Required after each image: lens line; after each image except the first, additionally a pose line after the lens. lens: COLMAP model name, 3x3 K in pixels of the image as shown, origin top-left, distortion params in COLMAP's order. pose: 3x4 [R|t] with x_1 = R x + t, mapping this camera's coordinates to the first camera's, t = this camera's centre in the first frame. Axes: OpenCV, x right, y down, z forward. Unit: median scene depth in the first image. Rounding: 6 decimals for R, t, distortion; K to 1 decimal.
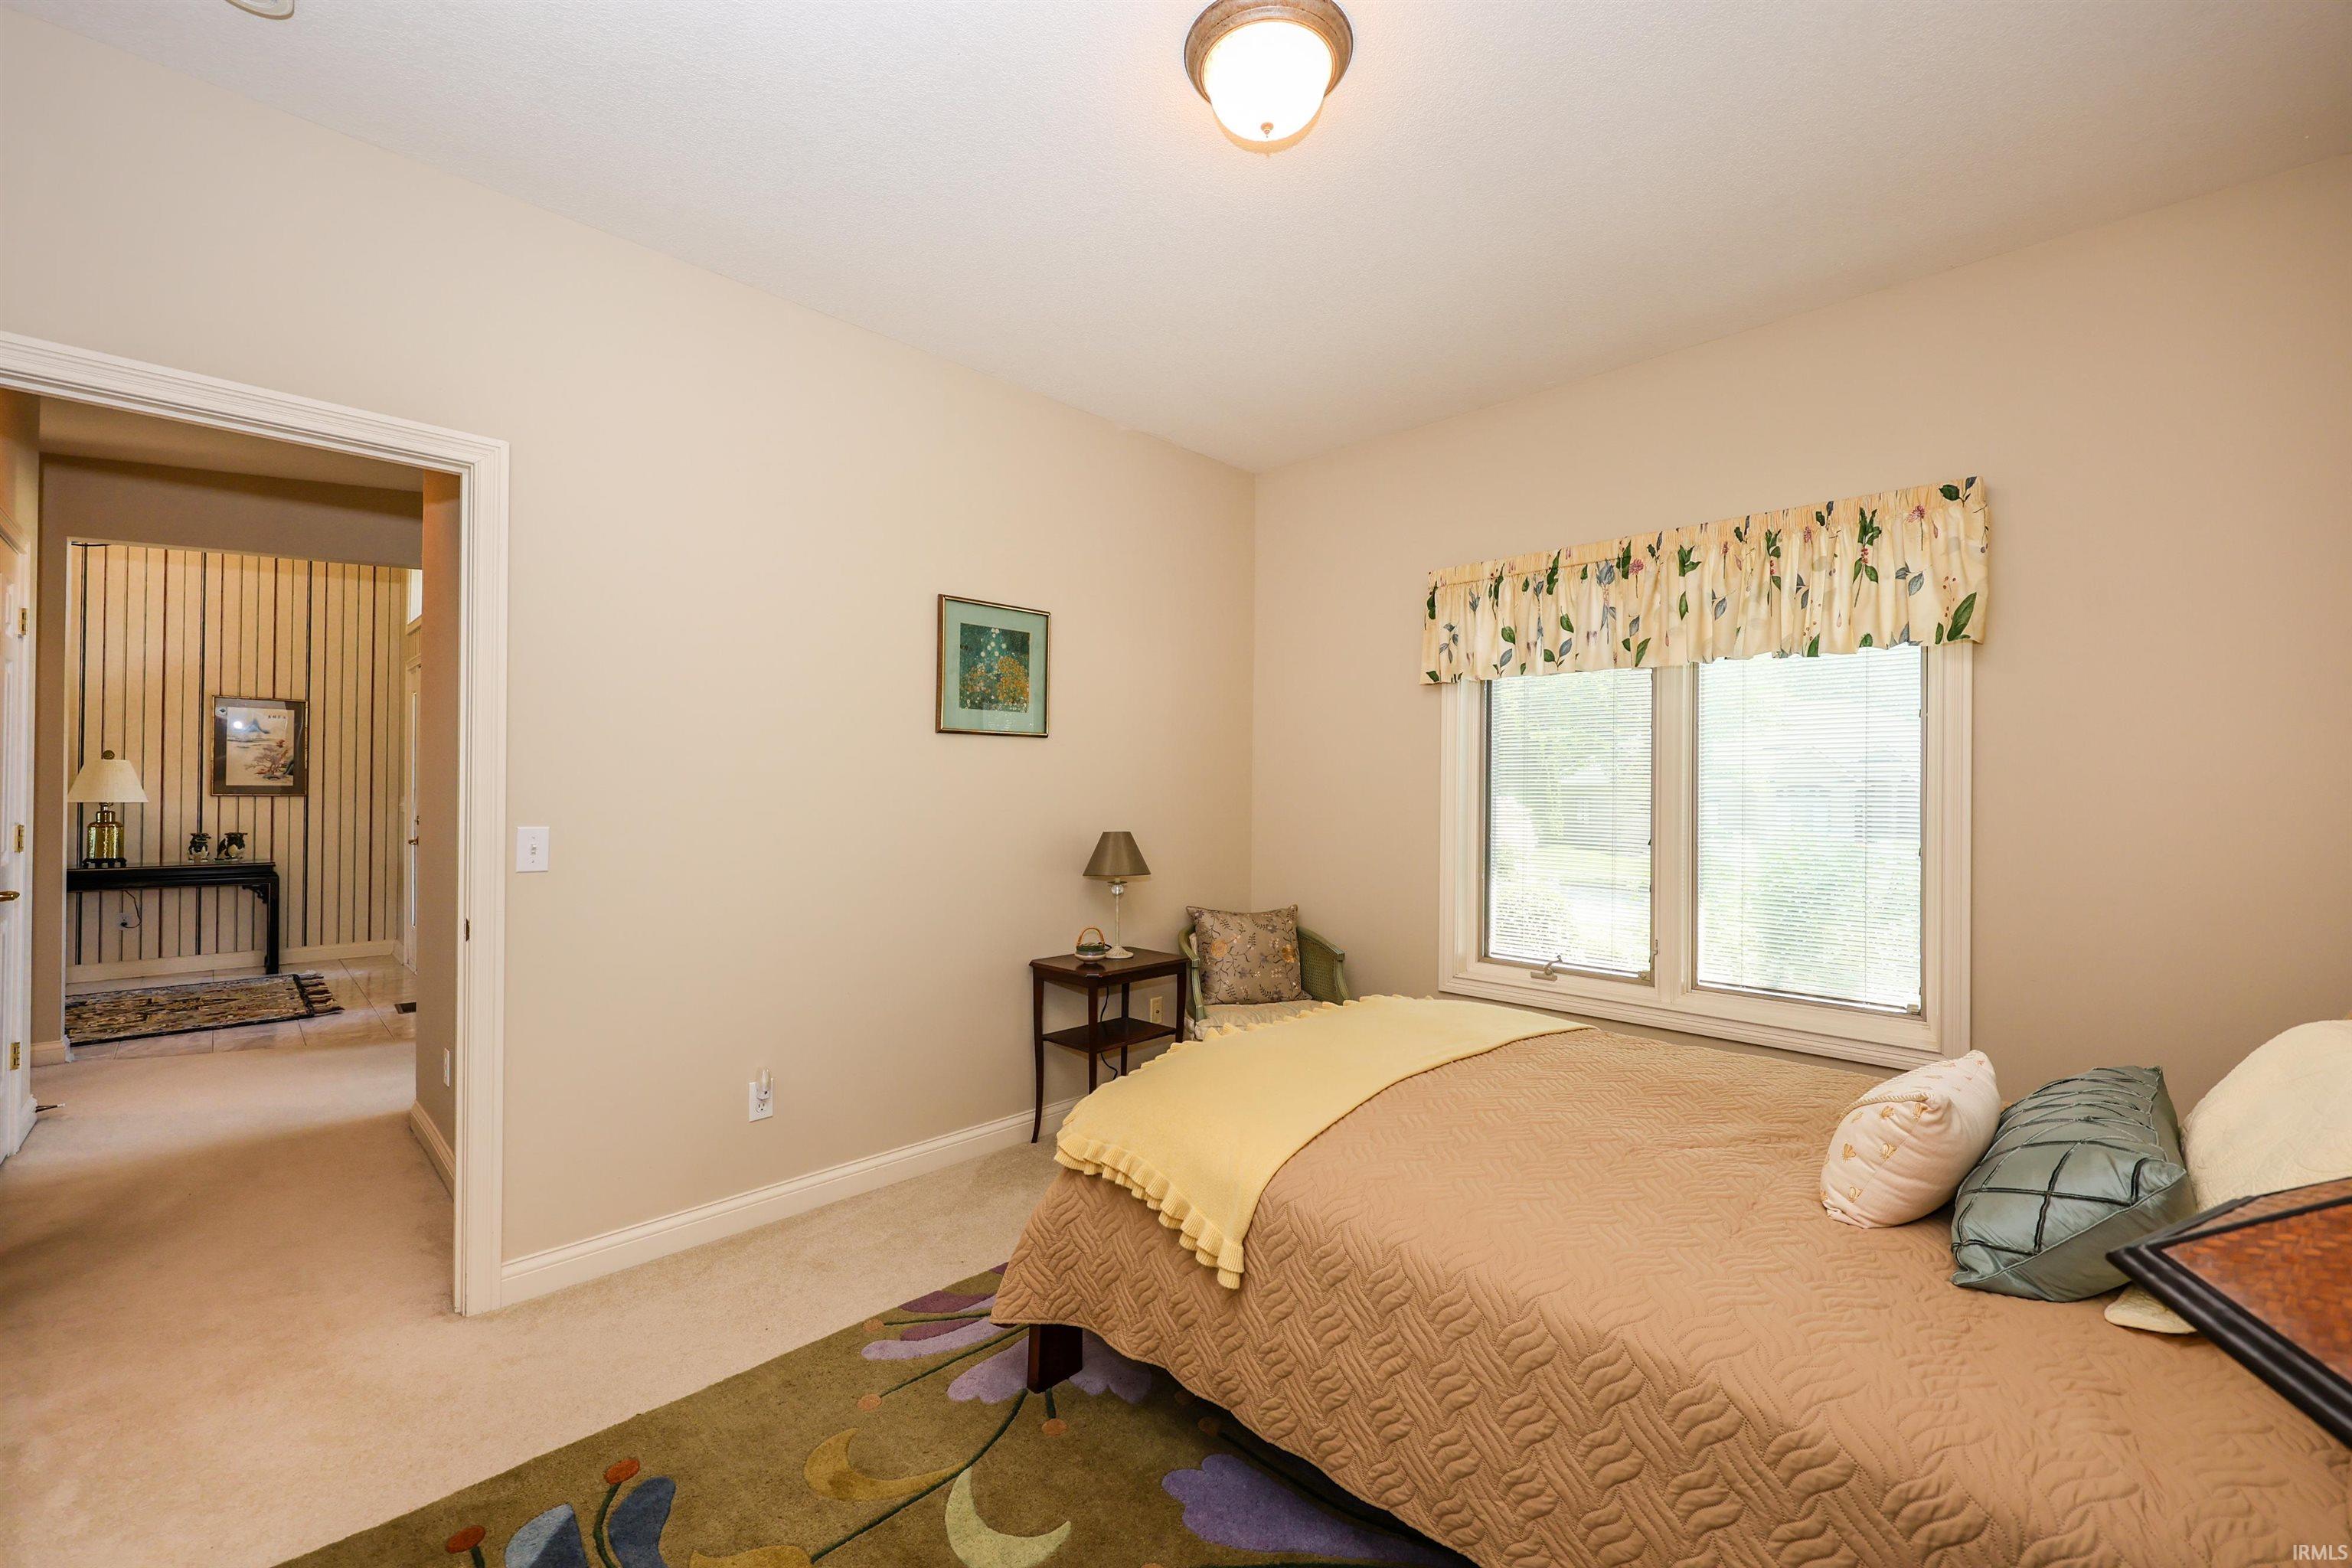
lens RADIAL K [[931.2, 0, 1181.8], [0, 931.2, 769.4], [0, 0, 1]] dist [-0.000255, -0.000018]
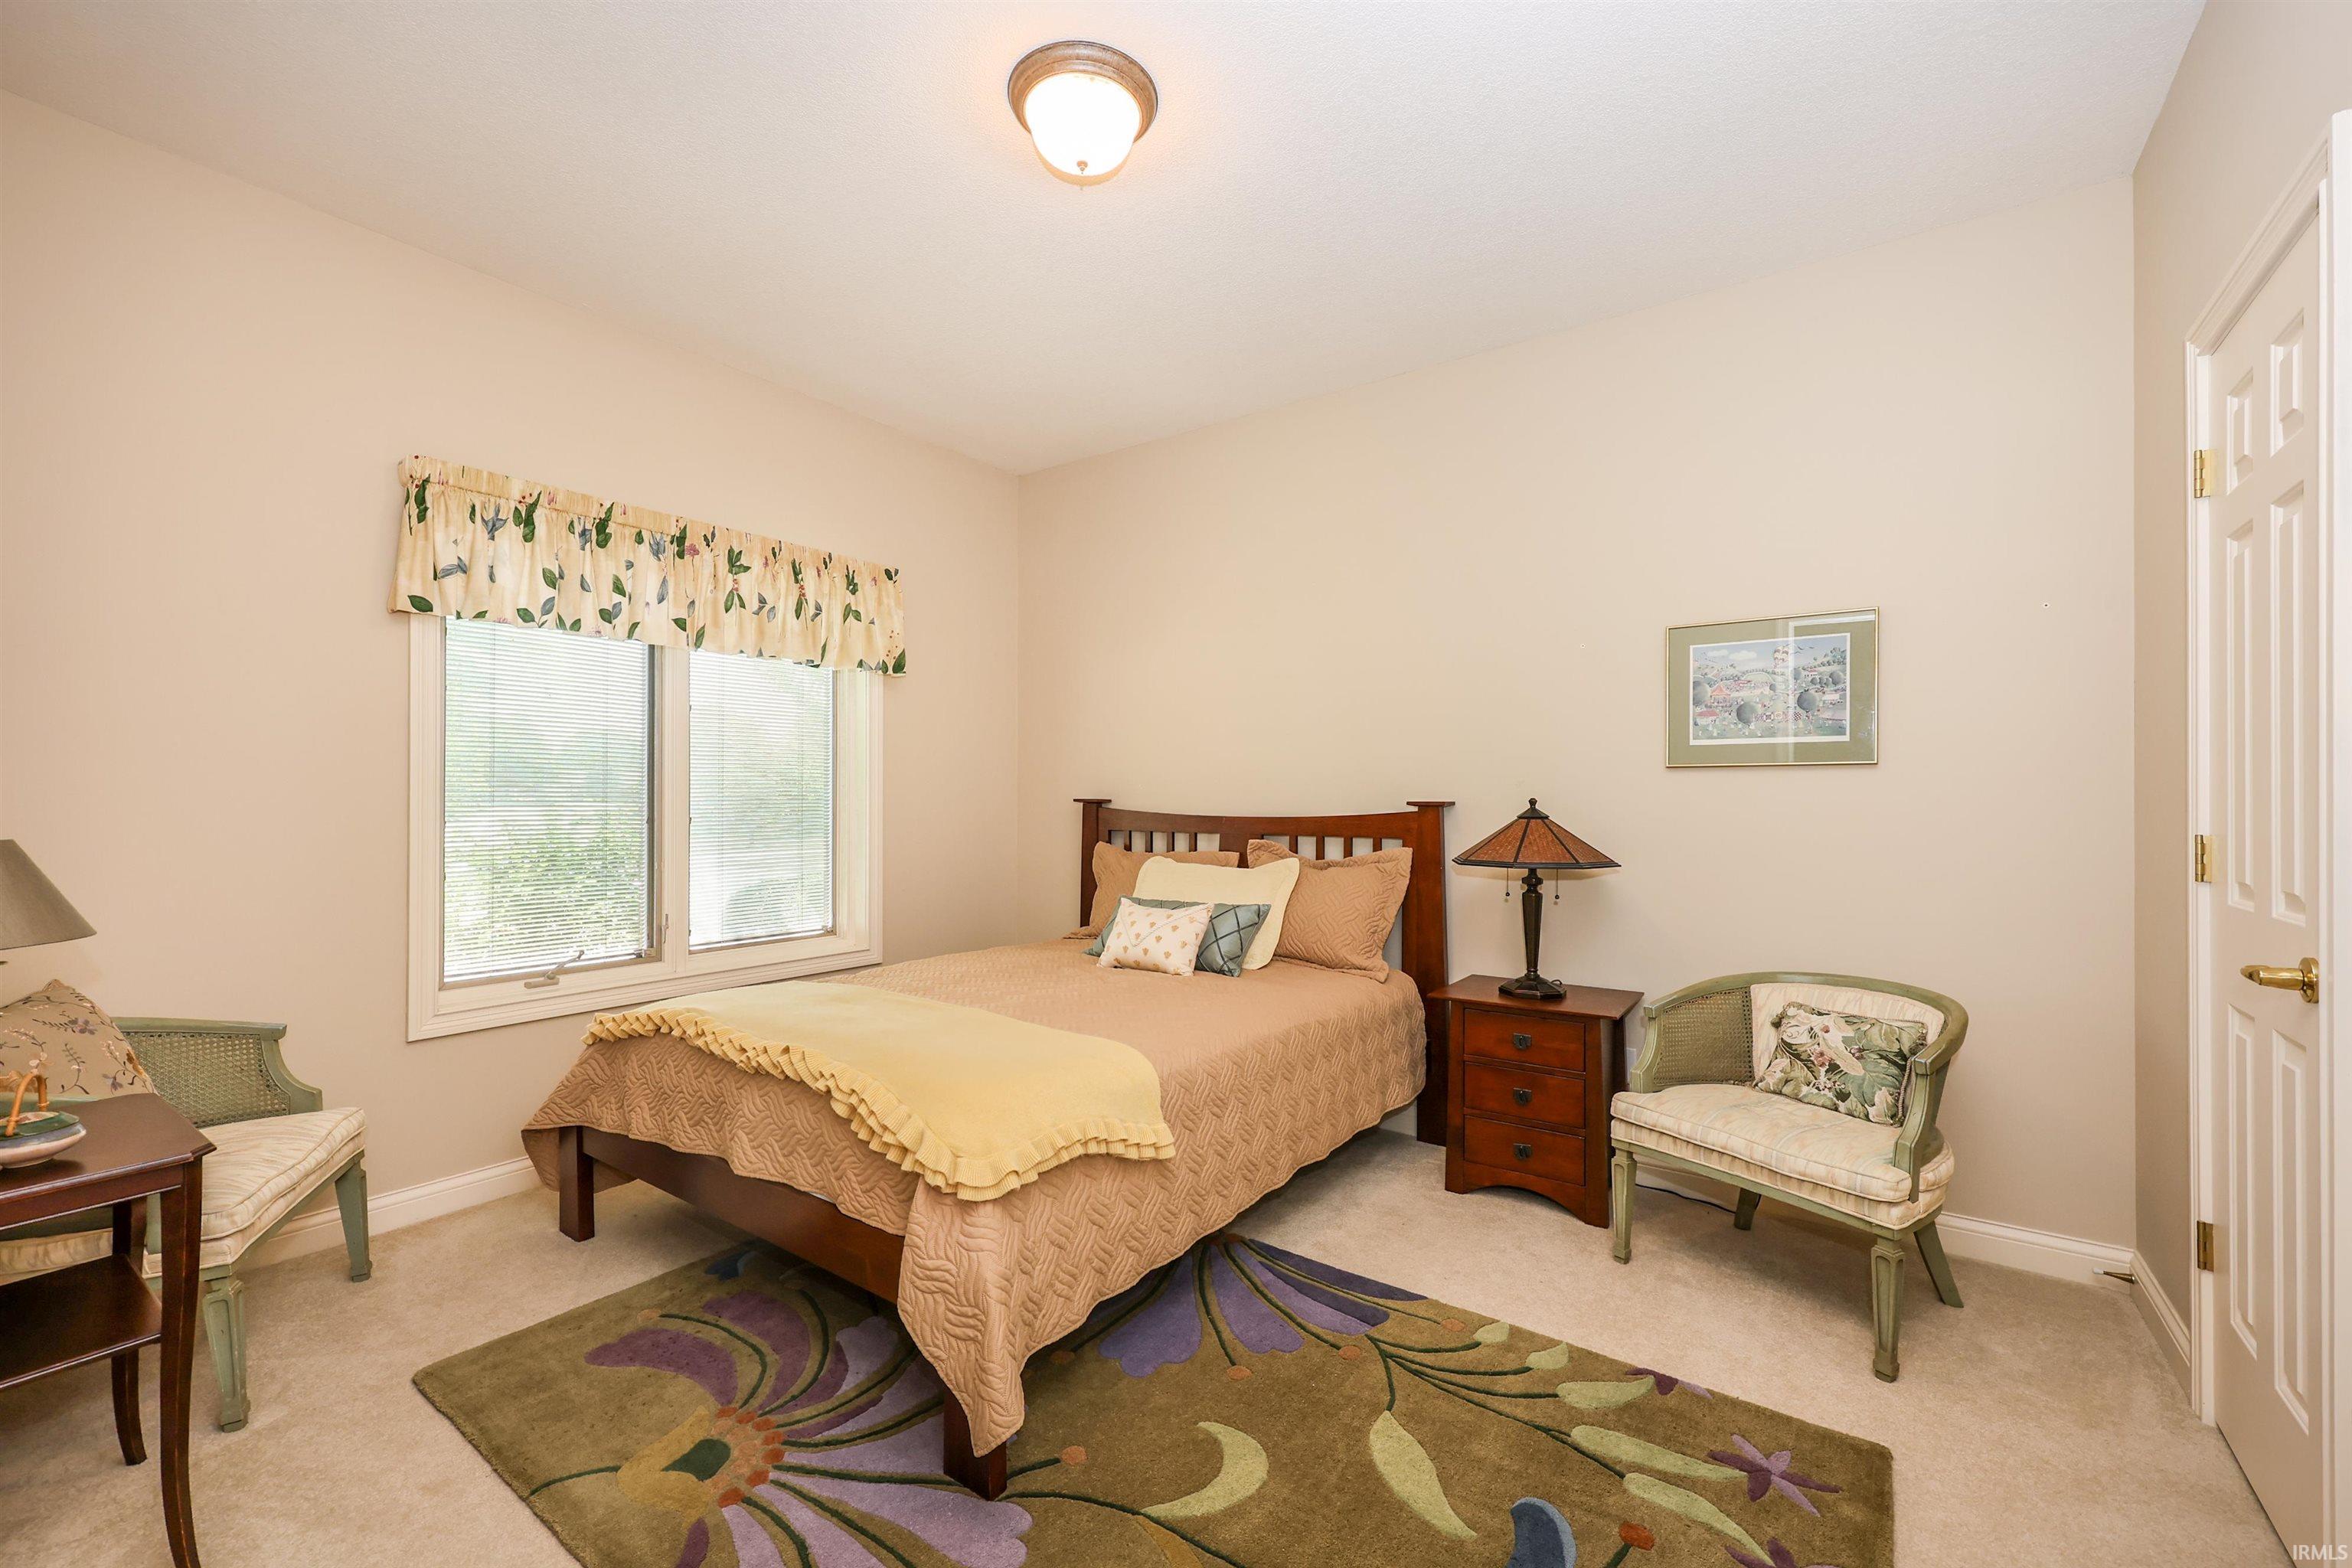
lens RADIAL K [[931.2, 0, 1177.7], [0, 931.2, 799.6], [0, 0, 1]] dist [-0.000255, -0.000018]
pose [[-0.134257, -0.011706, 0.990877, -0.602027], [-0.026392, 0.999618, 0.008234, 0.033948], [-0.990595, -0.025046, -0.134515, 0.598815]]
